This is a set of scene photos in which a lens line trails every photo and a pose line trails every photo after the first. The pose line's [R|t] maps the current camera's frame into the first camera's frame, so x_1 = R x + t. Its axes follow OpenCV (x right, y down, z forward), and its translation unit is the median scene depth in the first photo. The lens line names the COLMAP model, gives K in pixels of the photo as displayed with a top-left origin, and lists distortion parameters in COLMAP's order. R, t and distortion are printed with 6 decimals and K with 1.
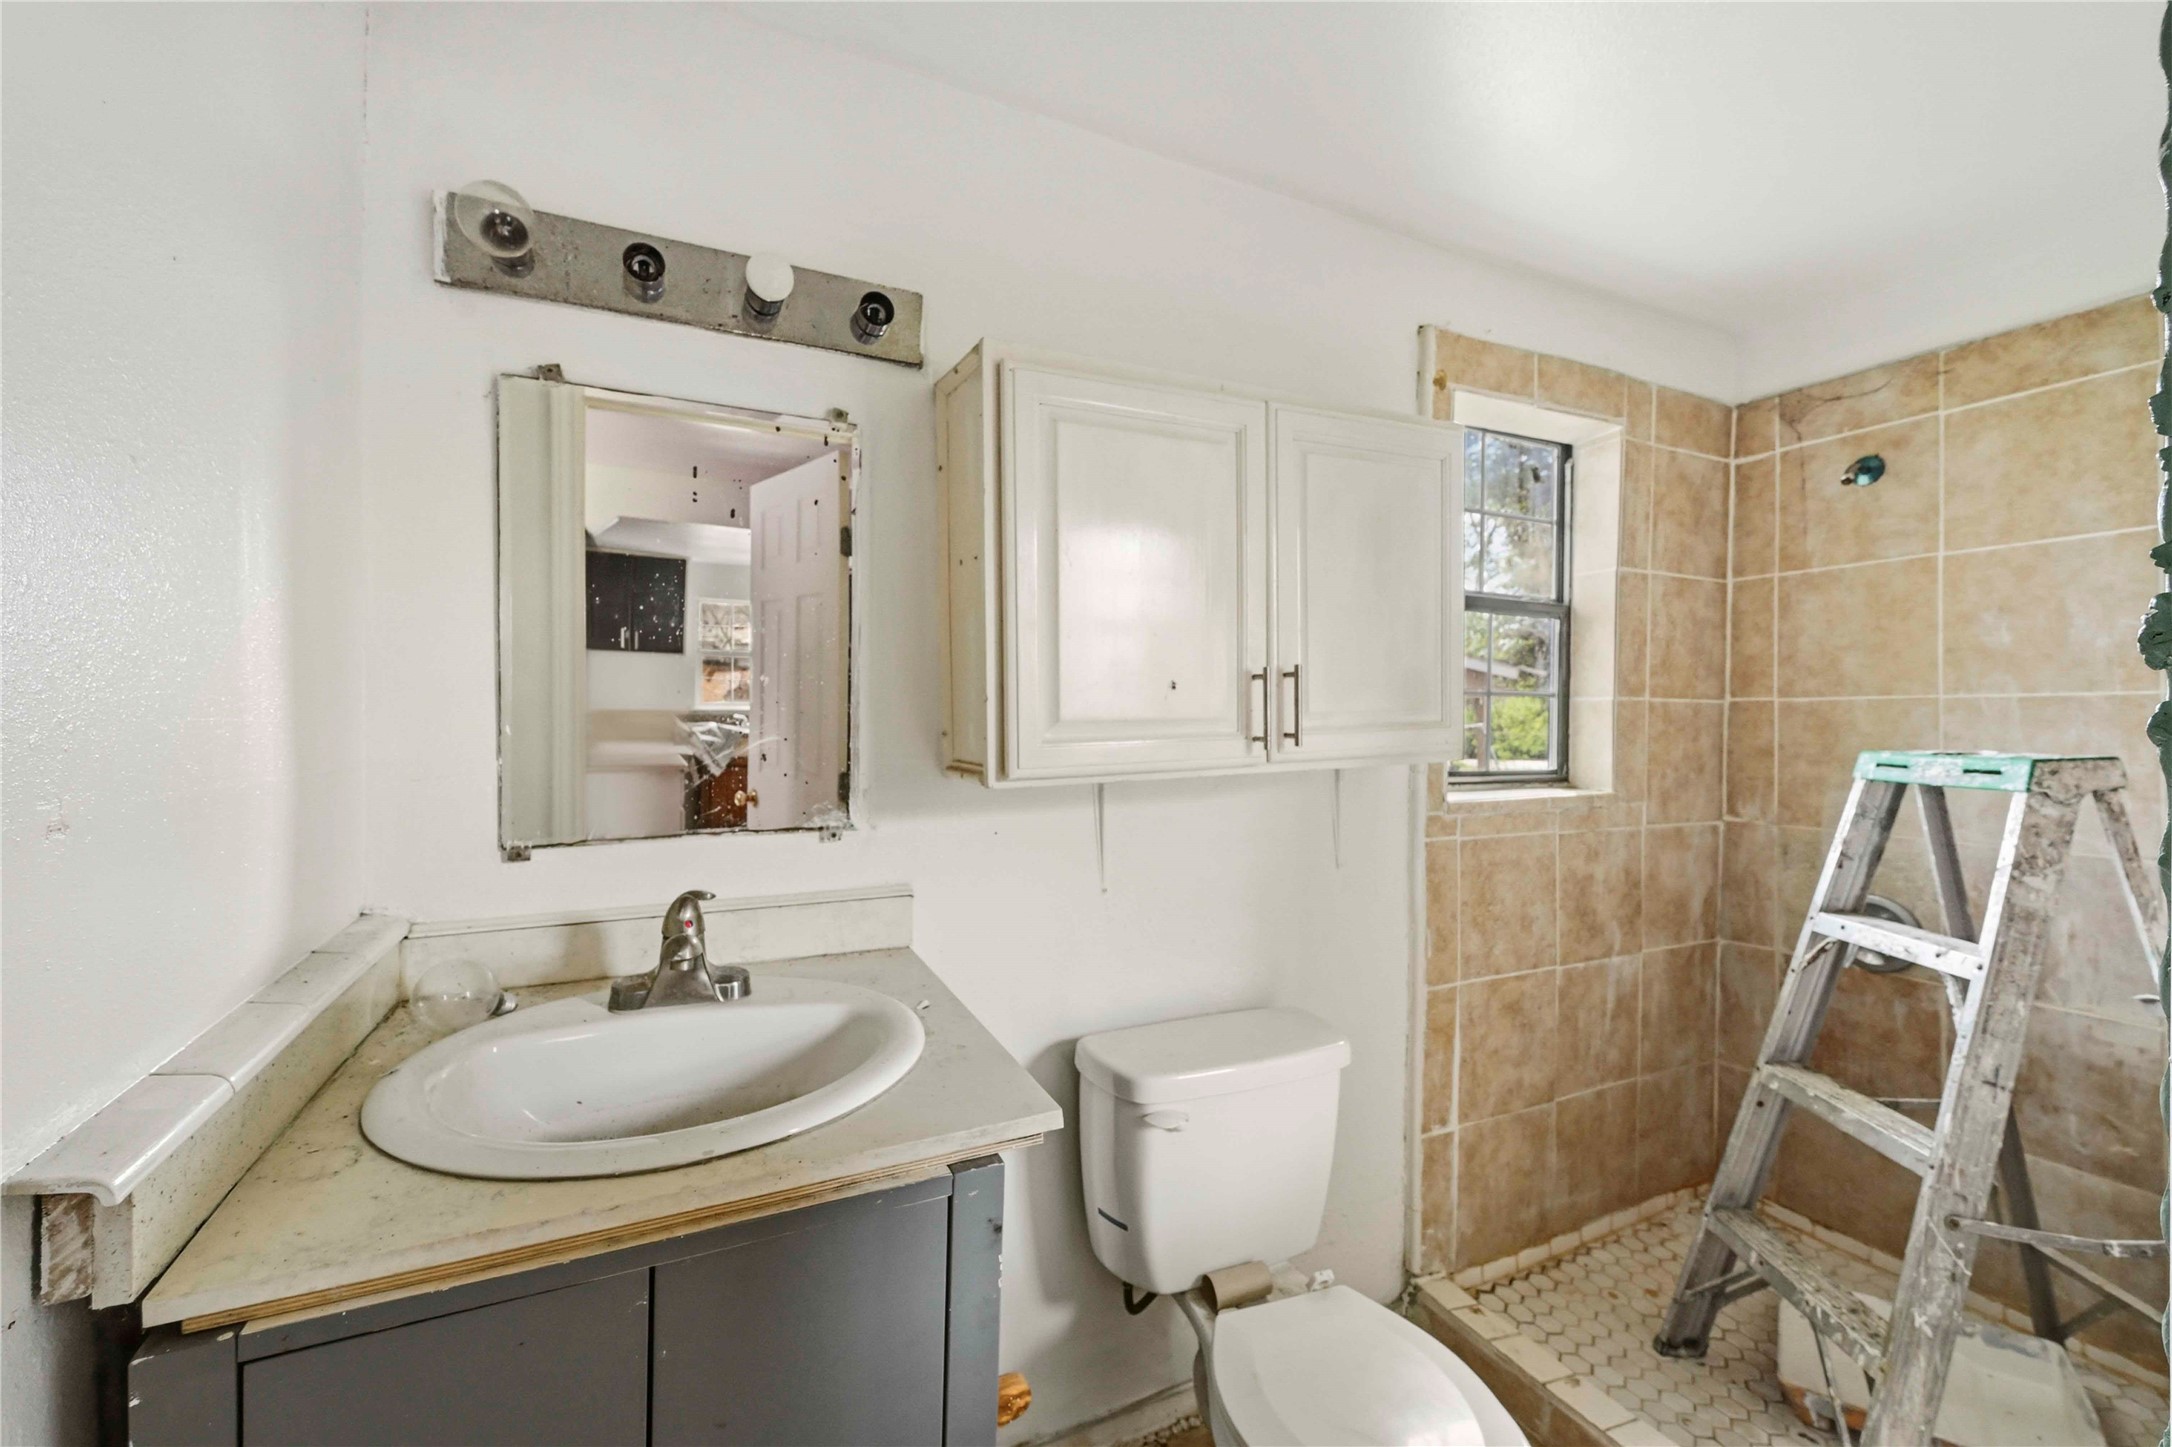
lens RADIAL K [[872.1, 0, 1085.7], [0, 872.1, 715.0], [0, 0, 1]] dist [-0.000949, 0.000040]
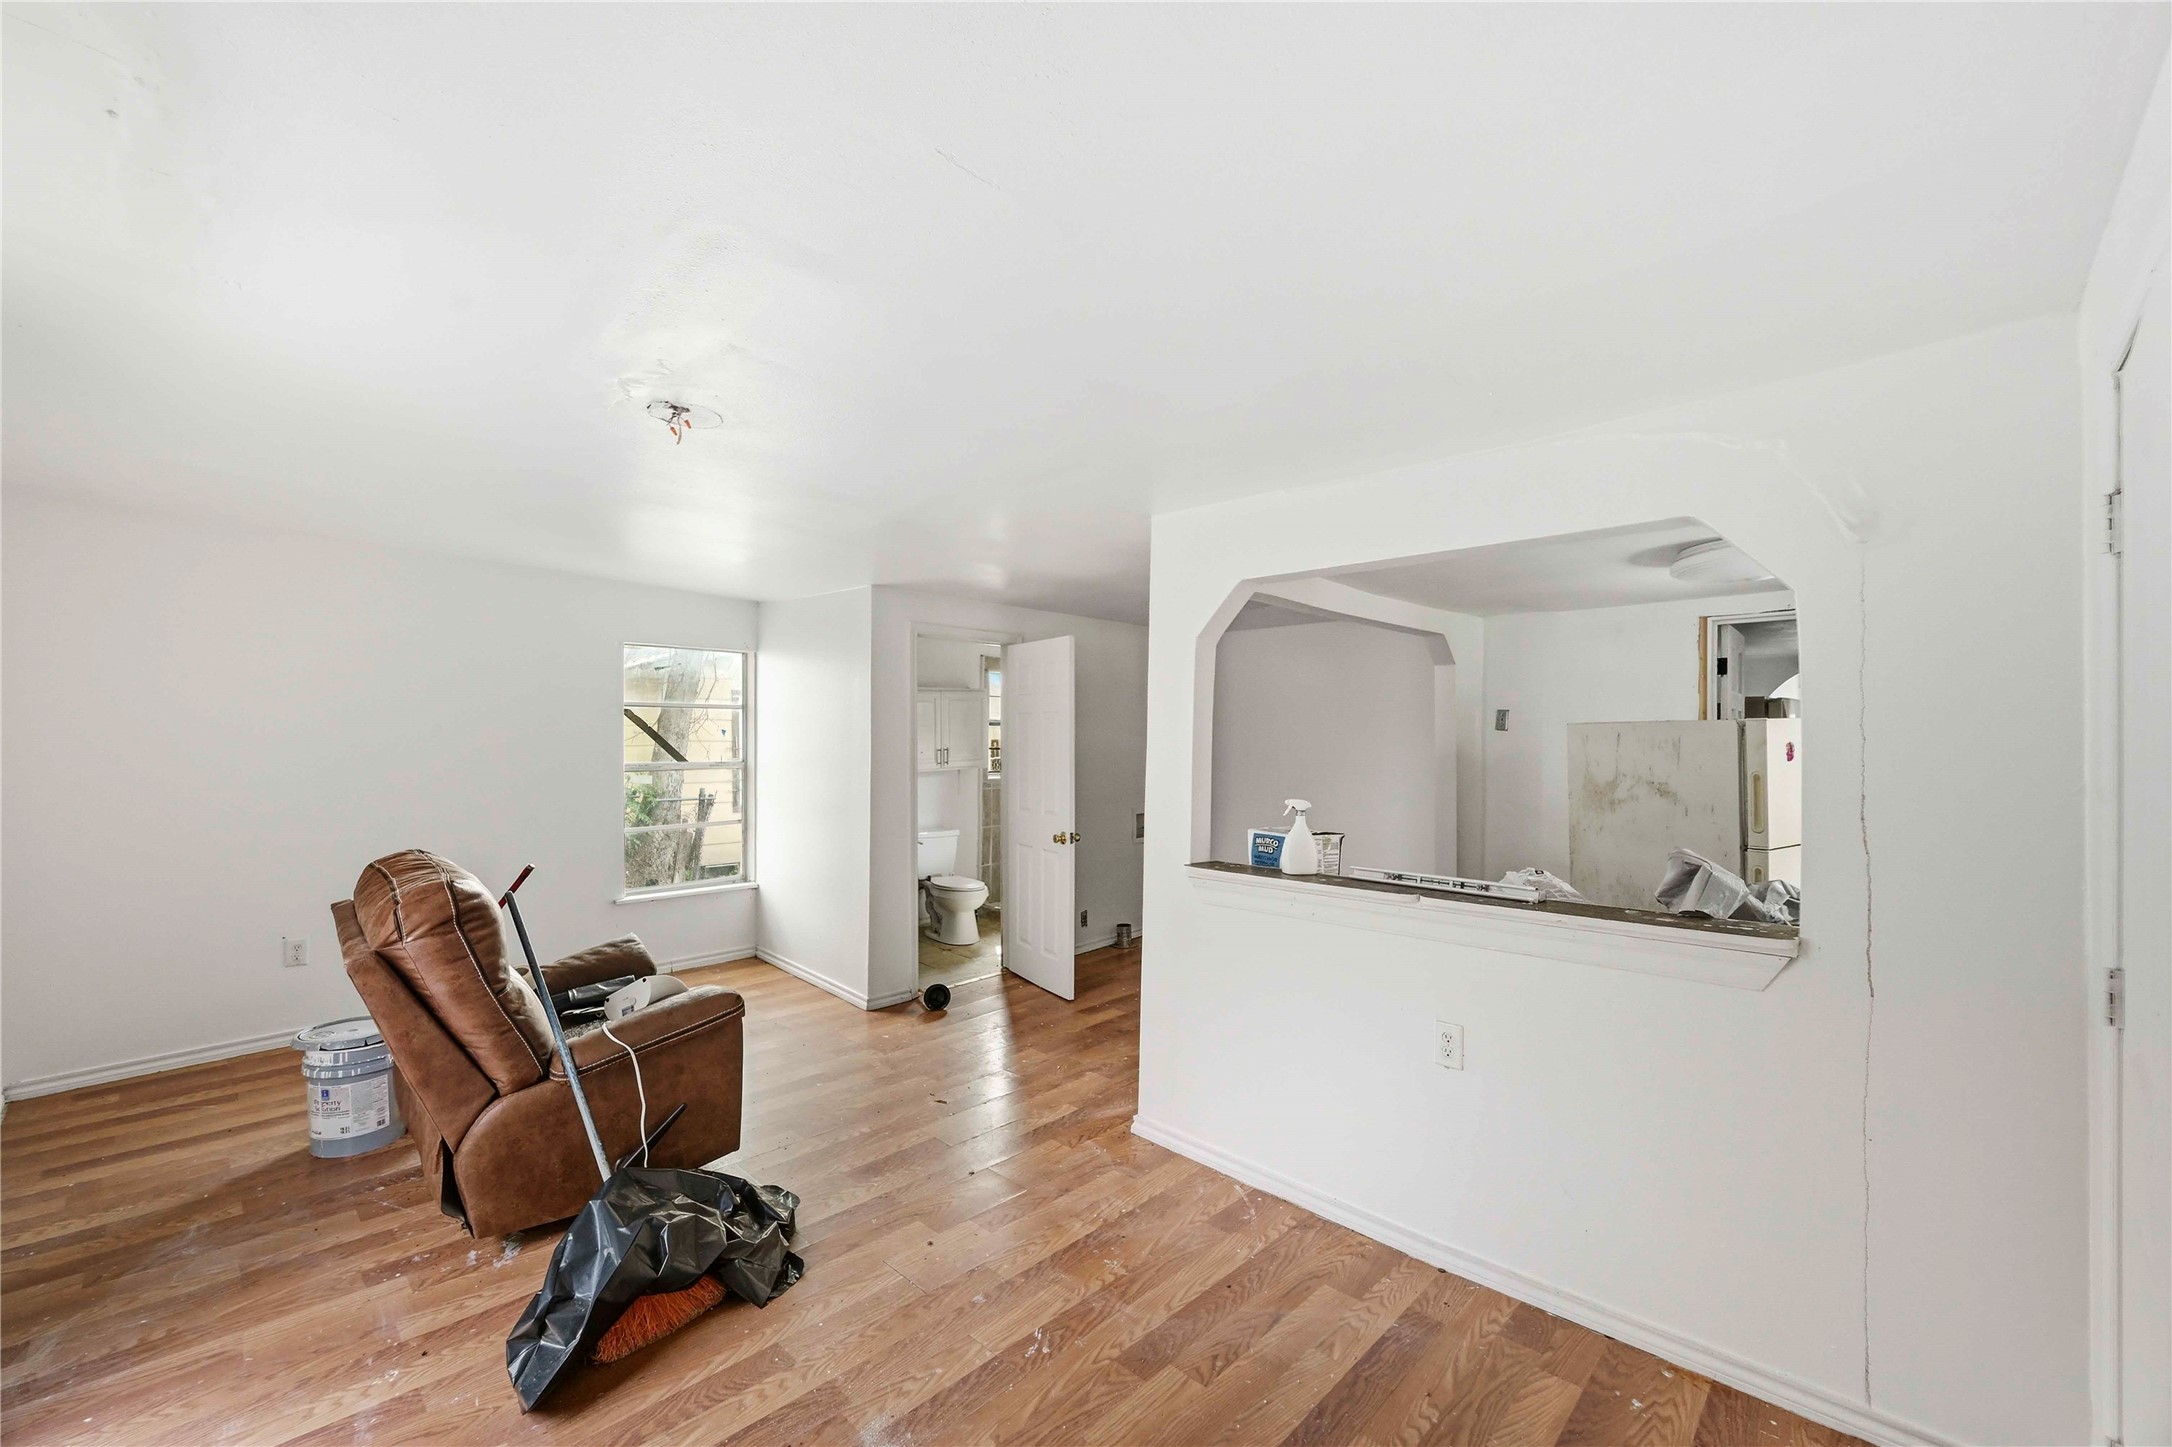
lens RADIAL K [[872.1, 0, 1073.9], [0, 872.1, 738.7], [0, 0, 1]] dist [-0.000949, 0.000040]
pose [[0.942284, -0.000517, 0.334814, -0.668385], [0.005063, 0.999906, -0.012706, -0.040158], [-0.334776, 0.013668, 0.942199, -3.547495]]
